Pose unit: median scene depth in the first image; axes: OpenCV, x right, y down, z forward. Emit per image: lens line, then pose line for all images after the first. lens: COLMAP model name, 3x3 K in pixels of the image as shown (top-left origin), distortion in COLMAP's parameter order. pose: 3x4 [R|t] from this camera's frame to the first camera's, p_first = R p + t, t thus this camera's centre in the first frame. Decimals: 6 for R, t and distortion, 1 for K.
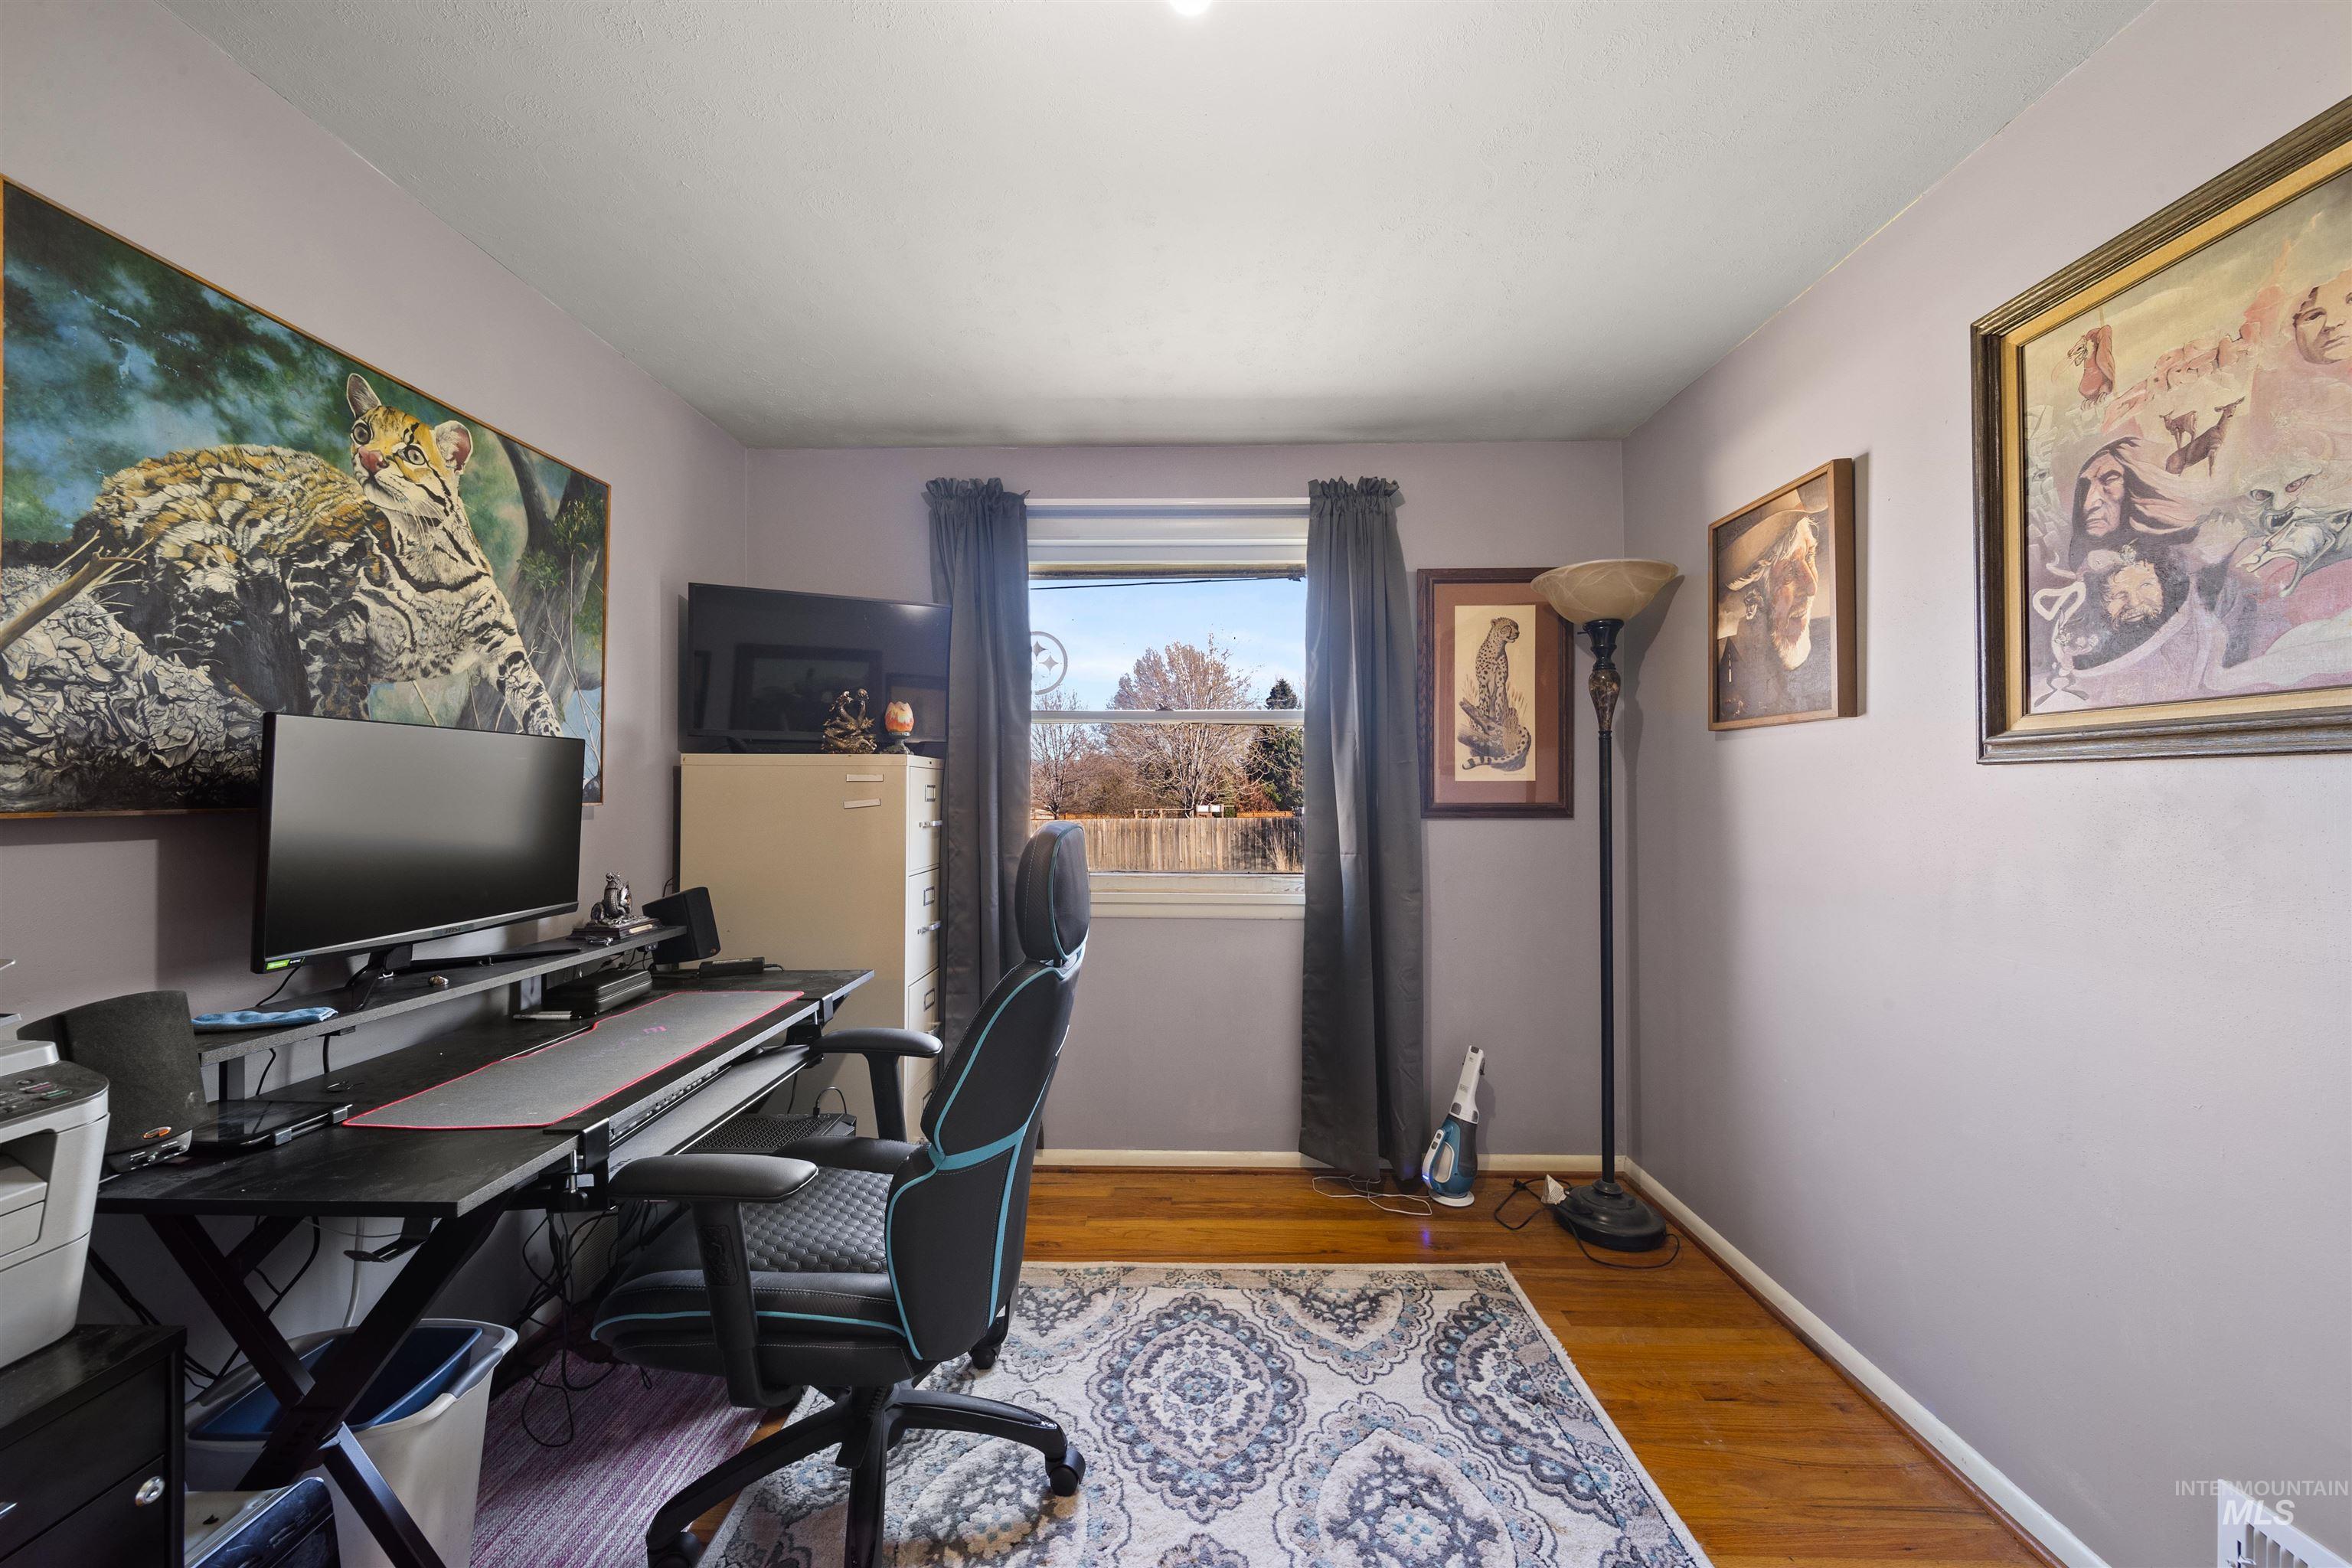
lens RADIAL K [[828.2, 0, 1171.4], [0, 828.2, 779.3], [0, 0, 1]] dist [0.001091, -0.002408]
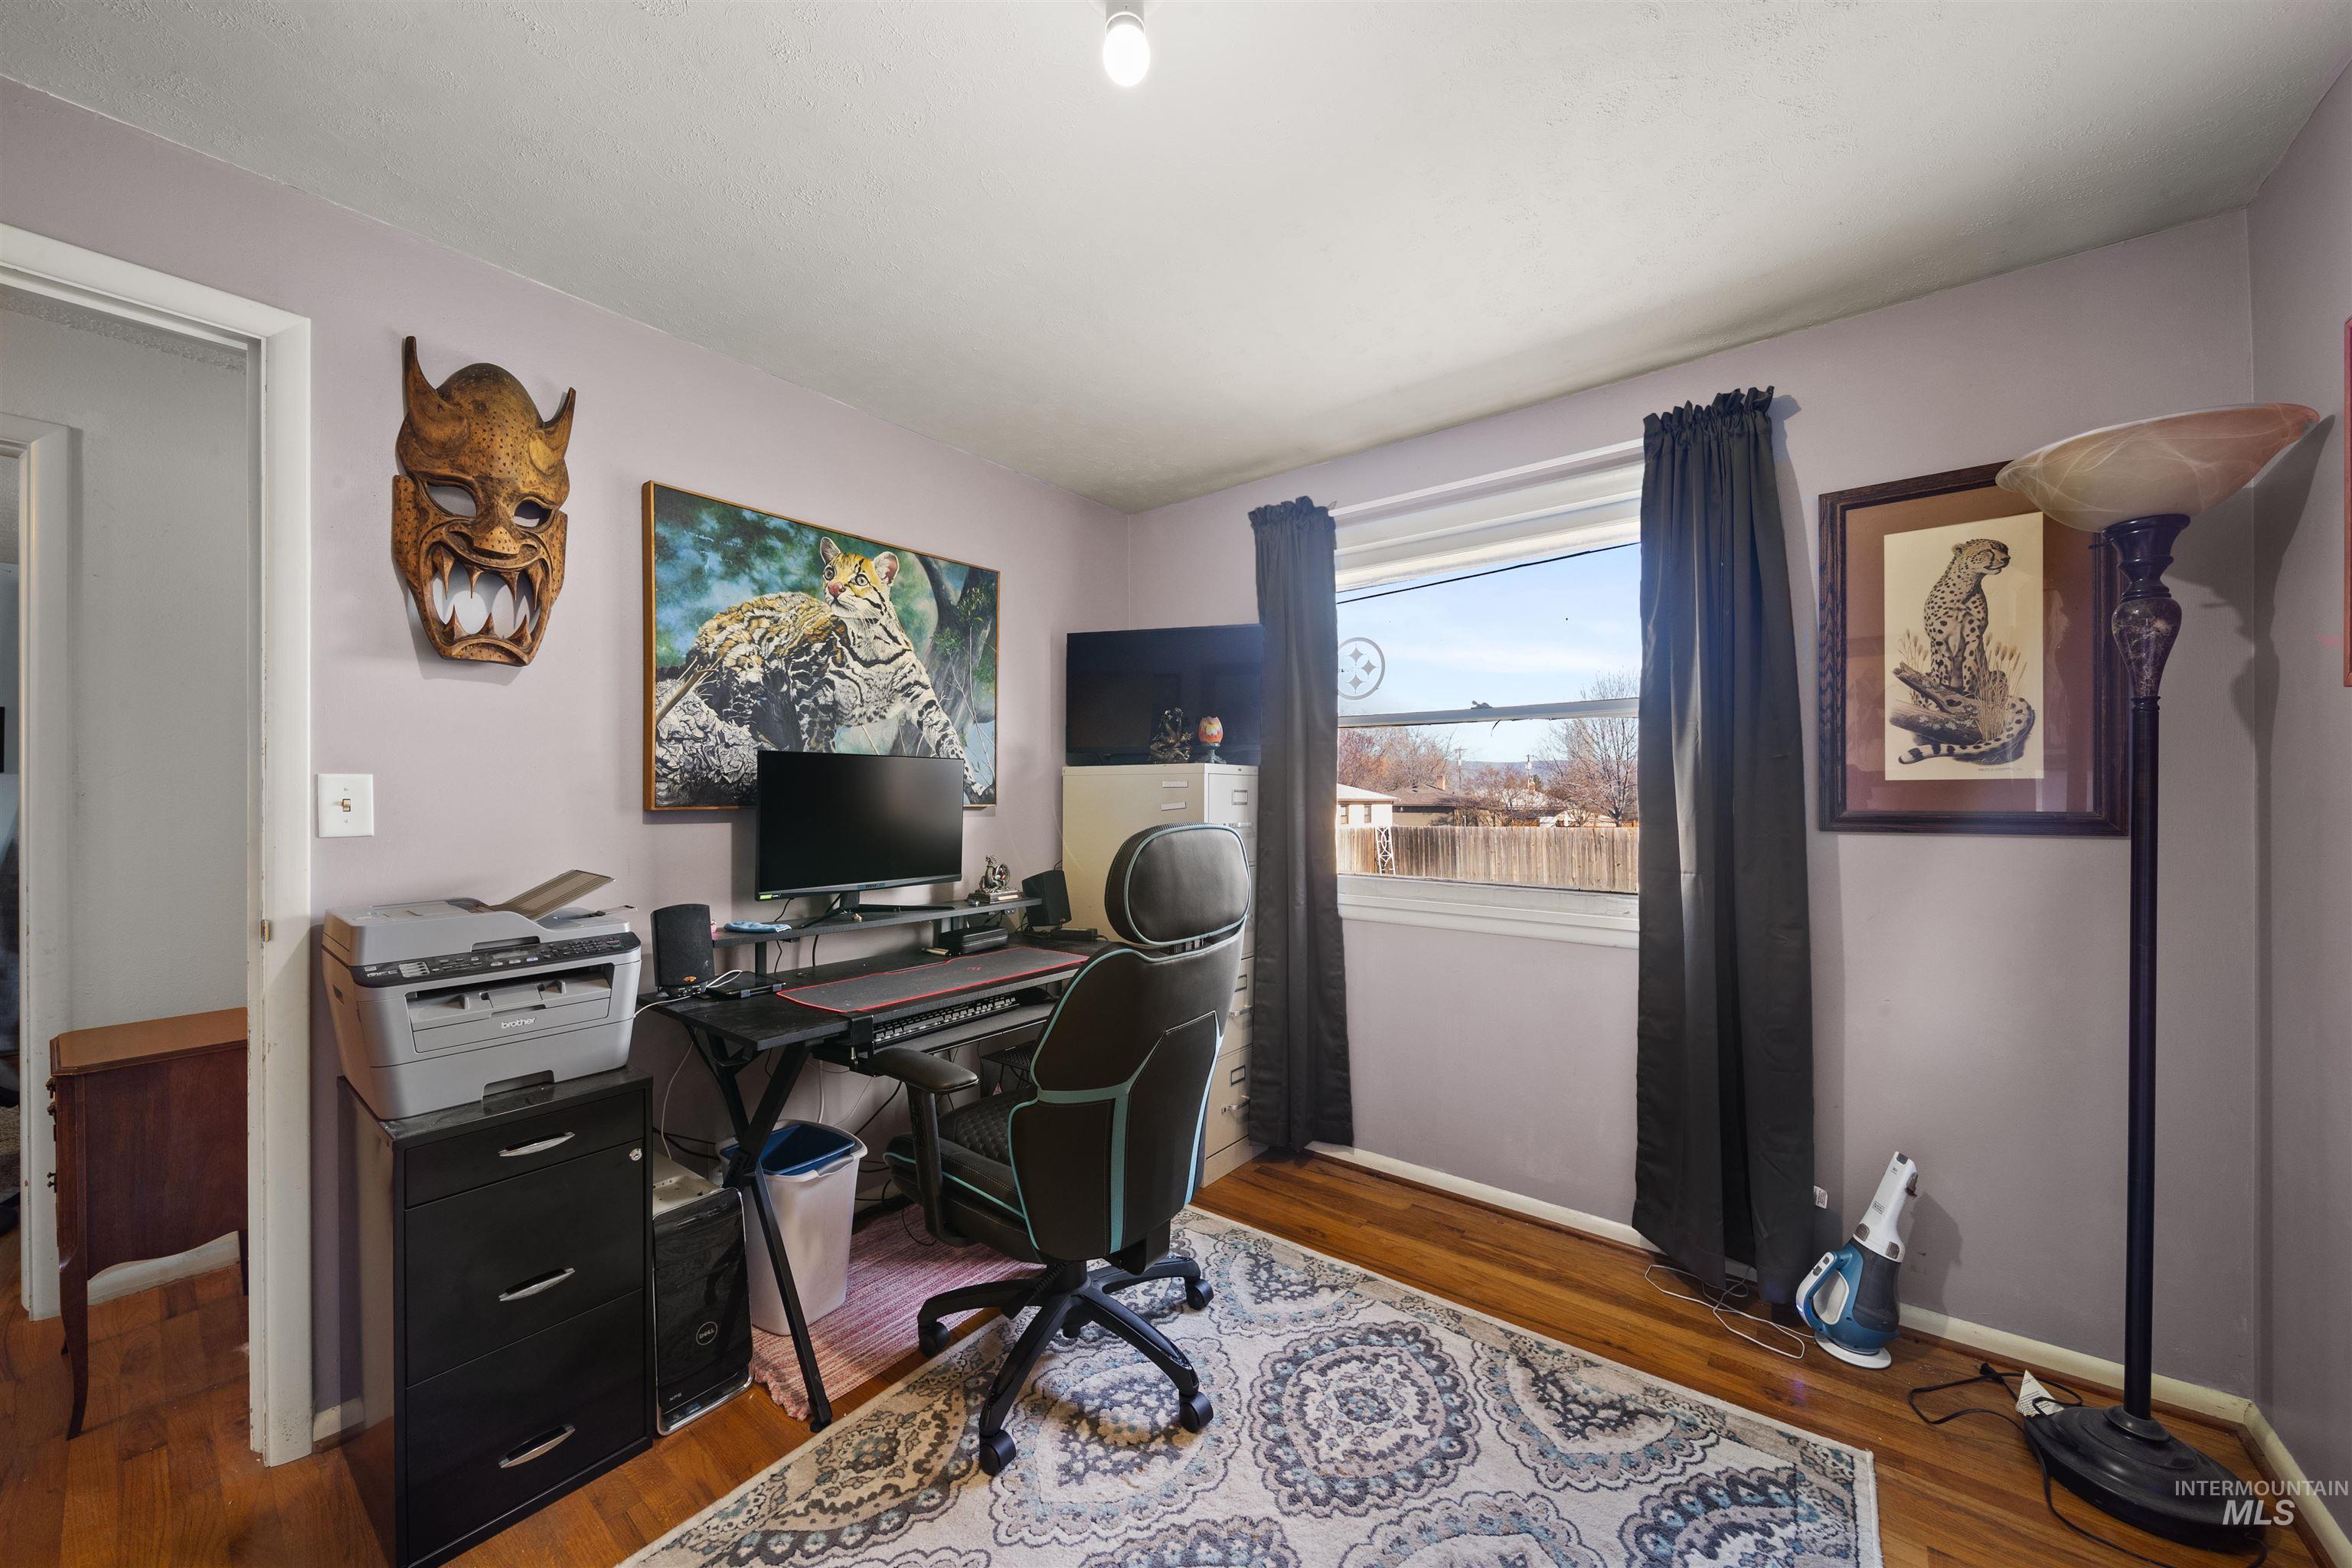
lens RADIAL K [[825.8, 0, 1166.4], [0, 825.8, 791.0], [0, 0, 1]] dist [0.001465, -0.002735]
pose [[0.800262, -0.004709, -0.599633, 0.435561], [0.009844, 0.999938, 0.005285, 0.002225], [0.599570, -0.010132, 0.800258, 0.089232]]
